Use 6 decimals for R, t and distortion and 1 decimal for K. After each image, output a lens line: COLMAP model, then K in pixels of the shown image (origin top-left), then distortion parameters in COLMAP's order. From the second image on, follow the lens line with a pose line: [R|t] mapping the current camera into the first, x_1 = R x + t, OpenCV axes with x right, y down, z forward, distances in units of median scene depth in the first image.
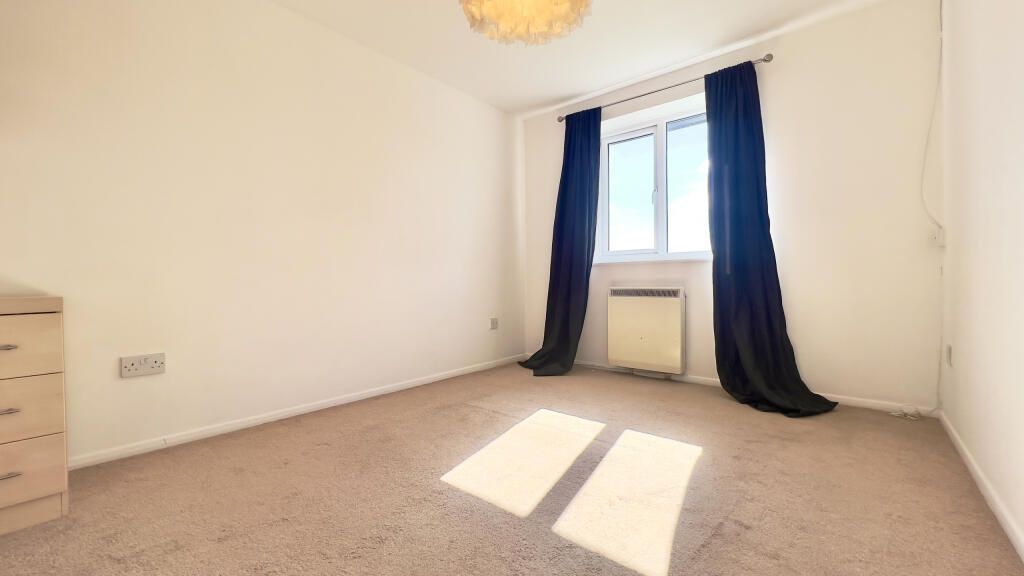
lens RADIAL K [[408.9, 0, 506.2], [0, 408.9, 287.0], [0, 0, 1]] dist [-0.006252, 0.002180]
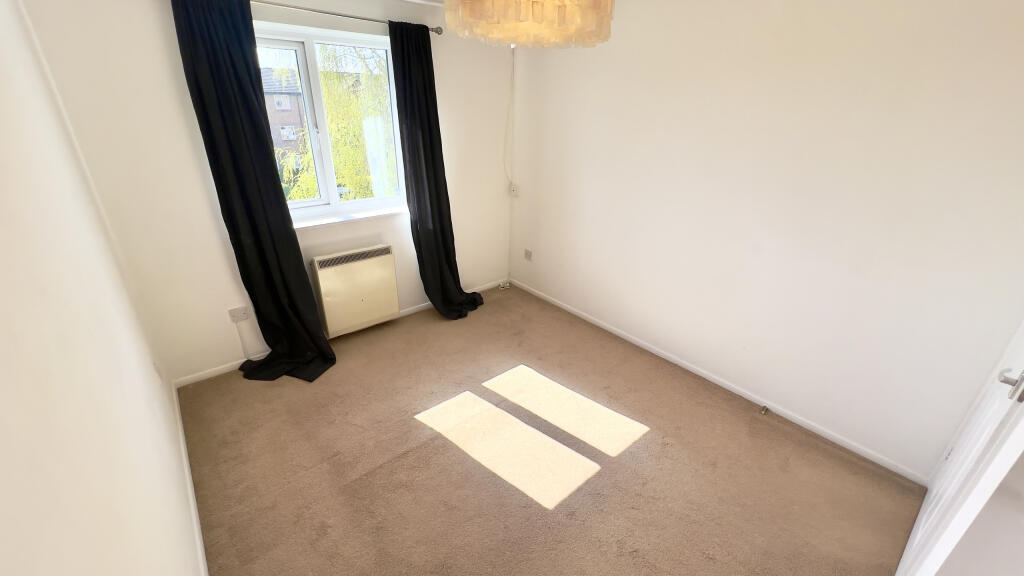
lens RADIAL K [[408.9, 0, 506.4], [0, 408.9, 291.0], [0, 0, 1]] dist [-0.006252, 0.002180]
pose [[0.161094, -0.406499, 0.899337, -0.601520], [-0.017866, 0.909888, 0.414469, -0.375603], [-0.986777, -0.082836, 0.139315, 0.597962]]
